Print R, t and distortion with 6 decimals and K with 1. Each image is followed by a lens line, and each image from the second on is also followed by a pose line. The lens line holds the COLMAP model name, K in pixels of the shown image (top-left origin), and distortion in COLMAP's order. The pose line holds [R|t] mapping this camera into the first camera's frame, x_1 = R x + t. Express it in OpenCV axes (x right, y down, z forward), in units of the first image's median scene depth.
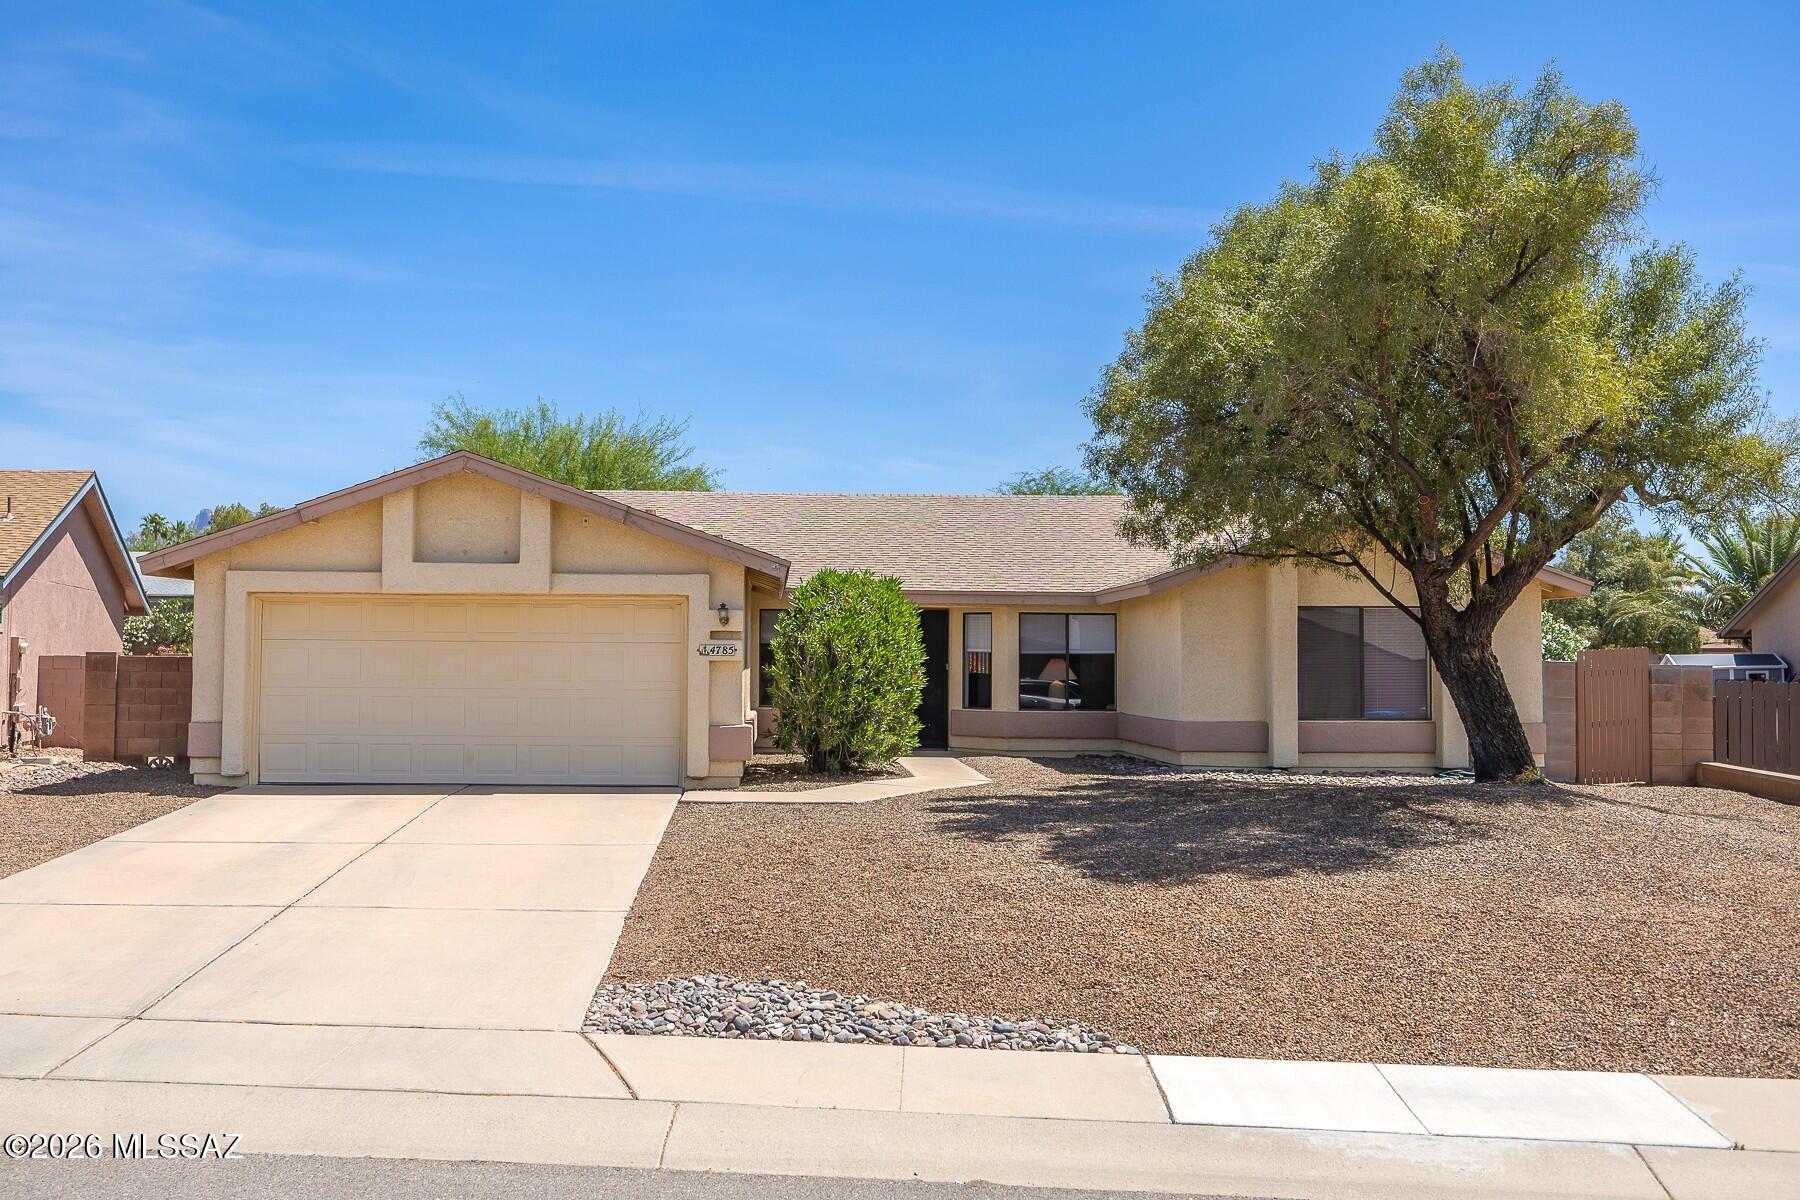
lens RADIAL K [[2628.0, 0, 900.0], [0, 2628.0, 600.0], [0, 0, 1]] dist [-0.227933, -0.034170]
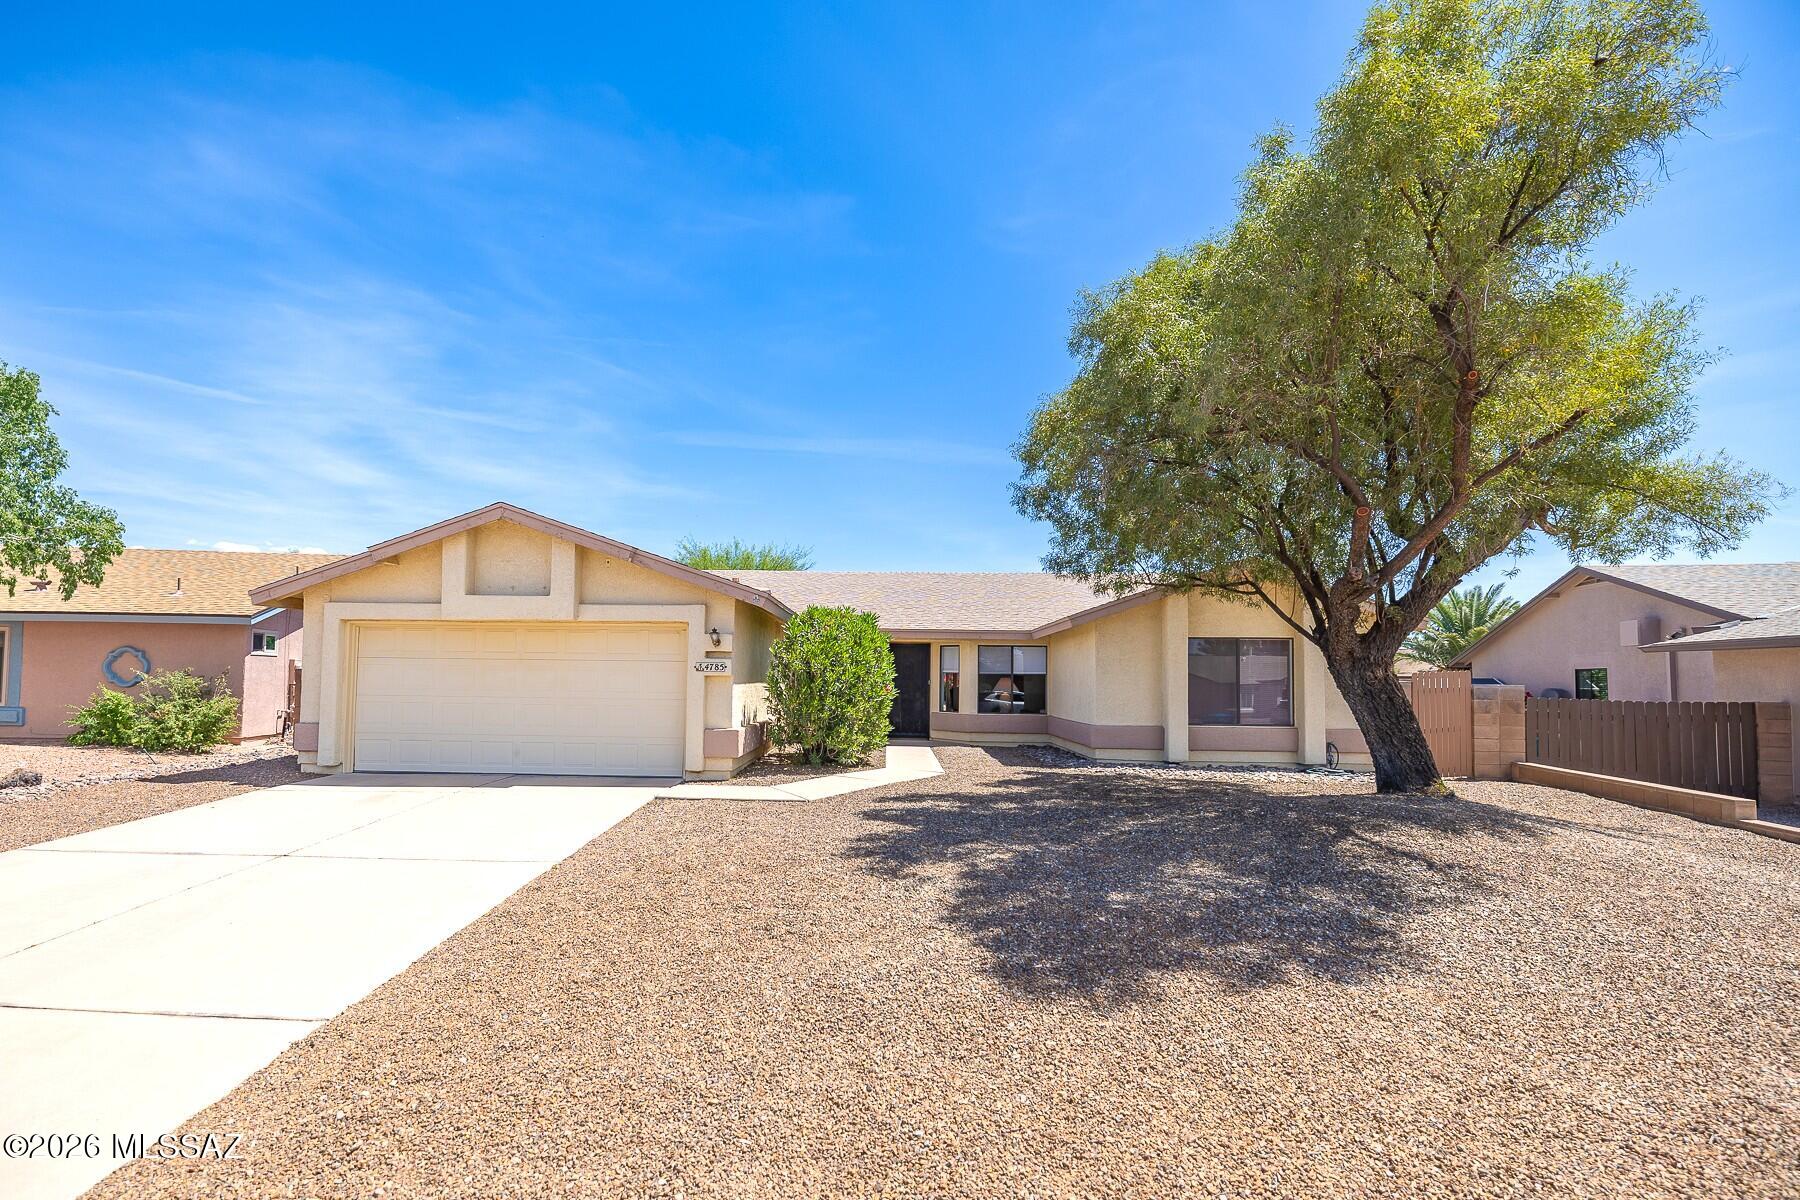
lens RADIAL K [[861.8, 0, 898.7], [0, 861.8, 665.6], [0, 0, 1]] dist [-0.022479, 0.000010]
pose [[0.995081, 0.003612, -0.098995, 0.055015], [-0.003250, 0.999987, 0.003816, 0.016210], [0.099008, -0.003476, 0.995081, 0.596099]]
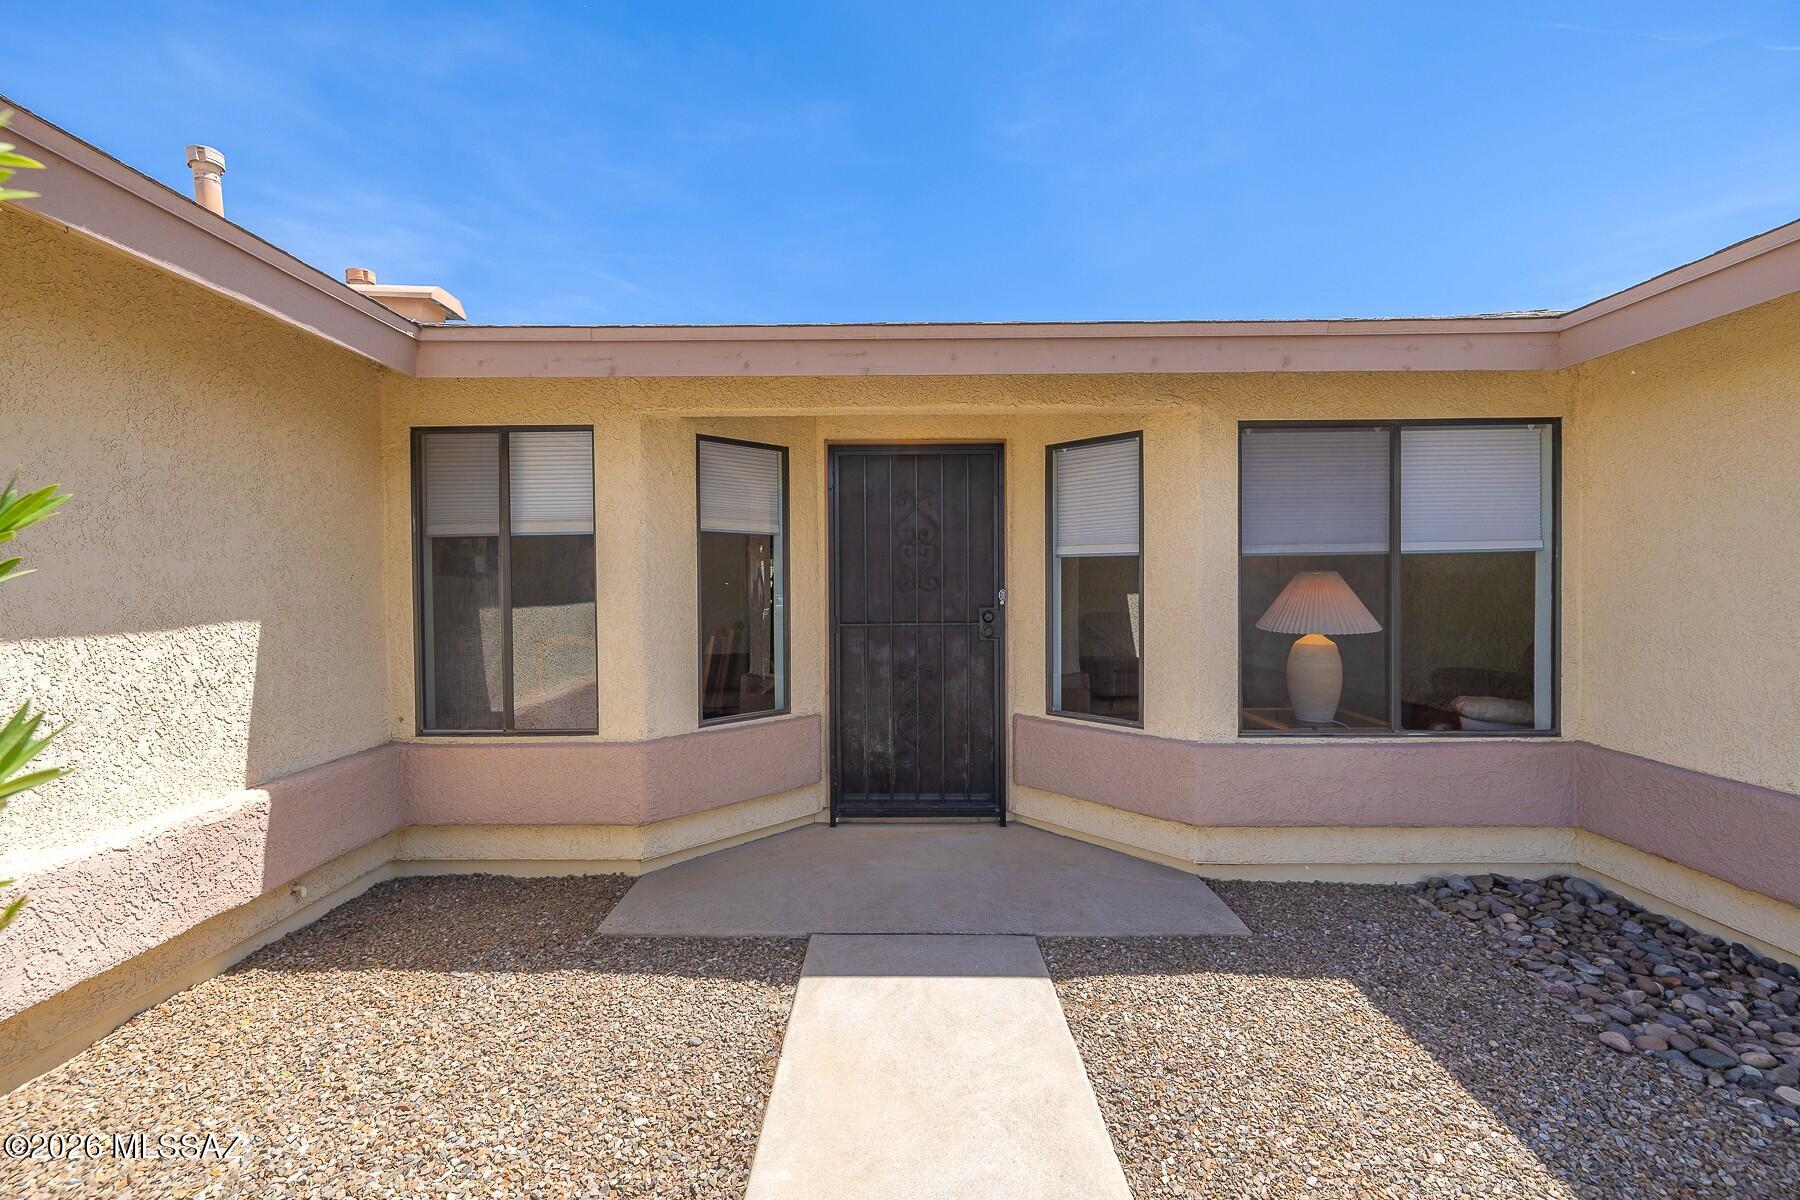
lens RADIAL K [[836.6, 0, 900.0], [0, 836.6, 600.0], [0, 0, 1]] dist [-0.000758, -0.000110]
pose [[0.994470, -0.005008, -0.104900, 0.018142], [0.008950, 0.999270, 0.037146, 0.024315], [0.104638, -0.037880, 0.993789, 1.004286]]
